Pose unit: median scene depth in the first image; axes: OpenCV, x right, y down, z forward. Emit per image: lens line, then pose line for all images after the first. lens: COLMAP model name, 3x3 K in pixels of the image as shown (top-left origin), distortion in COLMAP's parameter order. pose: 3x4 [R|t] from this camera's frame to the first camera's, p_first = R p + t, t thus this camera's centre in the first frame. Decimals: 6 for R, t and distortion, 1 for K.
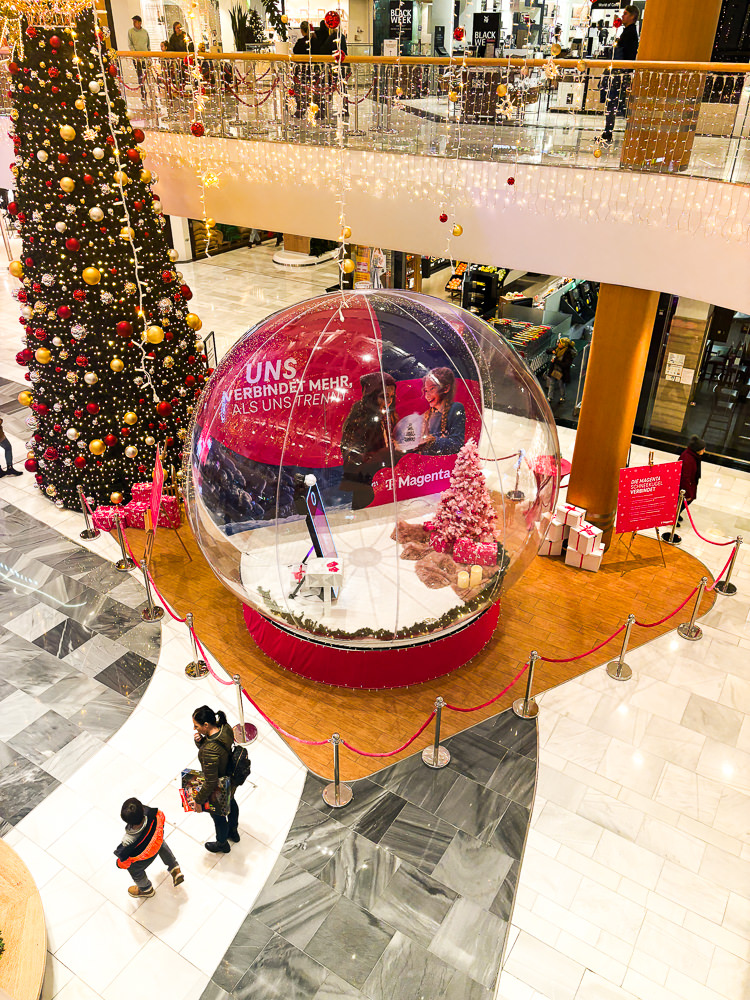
lens RADIAL K [[752.4, 0, 375.0], [0, 752.4, 500.0], [0, 0, 1]] dist [0.041272, -0.051207]
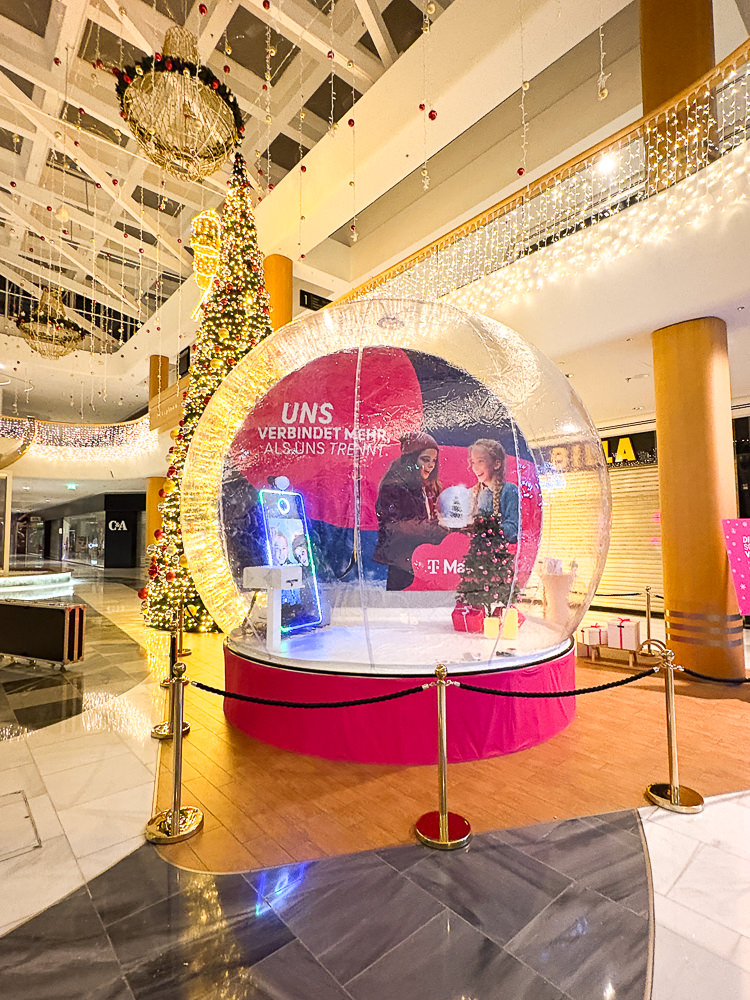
lens RADIAL K [[502.8, 0, 372.5], [0, 502.8, 507.1], [0, 0, 1]] dist [-0.000806, 0.000429]
pose [[0.961719, -0.013148, -0.273720, 0.129558], [-0.143646, 0.826435, -0.544400, 0.287199], [0.233370, 0.562879, 0.792910, 0.553268]]
